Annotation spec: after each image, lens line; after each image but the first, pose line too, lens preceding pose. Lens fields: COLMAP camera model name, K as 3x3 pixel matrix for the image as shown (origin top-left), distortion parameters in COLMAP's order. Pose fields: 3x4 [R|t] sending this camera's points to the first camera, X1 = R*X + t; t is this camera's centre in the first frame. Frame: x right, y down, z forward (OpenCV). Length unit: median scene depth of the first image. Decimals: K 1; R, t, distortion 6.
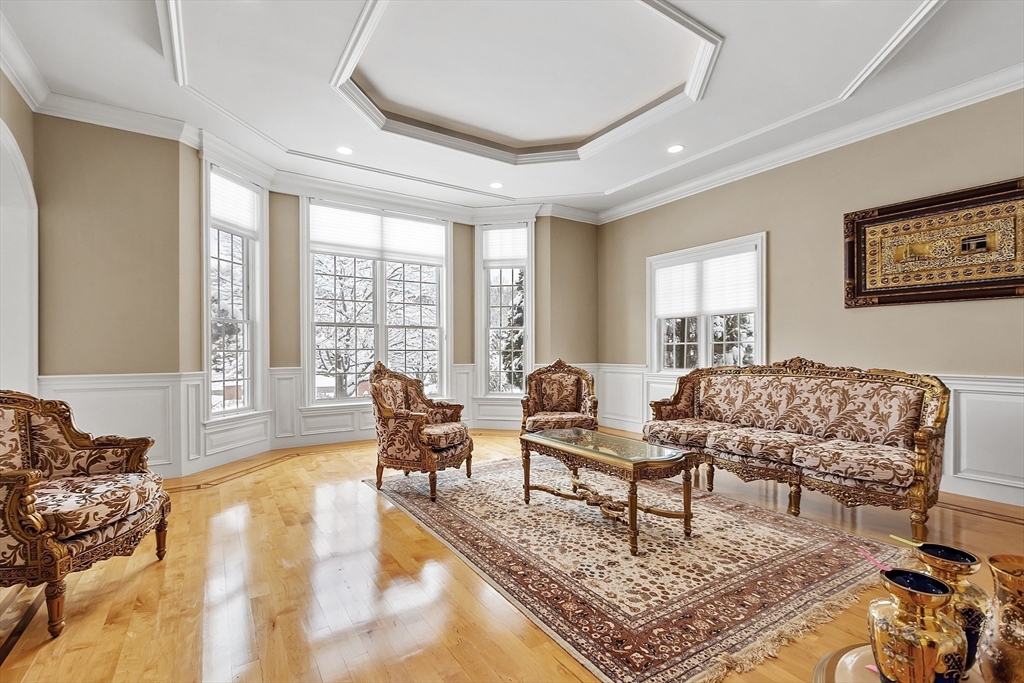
lens RADIAL K [[456.3, 0, 506.9], [0, 456.3, 356.9], [0, 0, 1]] dist [0.001191, -0.000358]
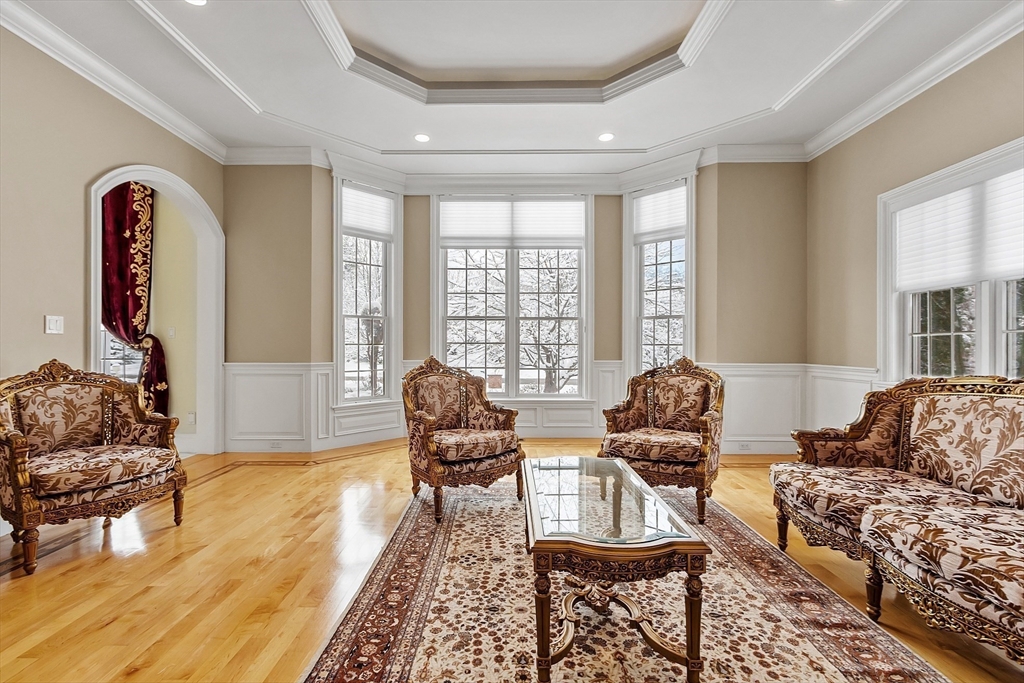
lens RADIAL K [[456.3, 0, 506.6], [0, 456.3, 348.4], [0, 0, 1]] dist [0.001191, -0.000358]
pose [[0.832161, 0.007179, -0.554487, 0.339763], [-0.010133, 0.999946, -0.002262, -0.004661], [0.554441, 0.007501, 0.832189, 0.299422]]
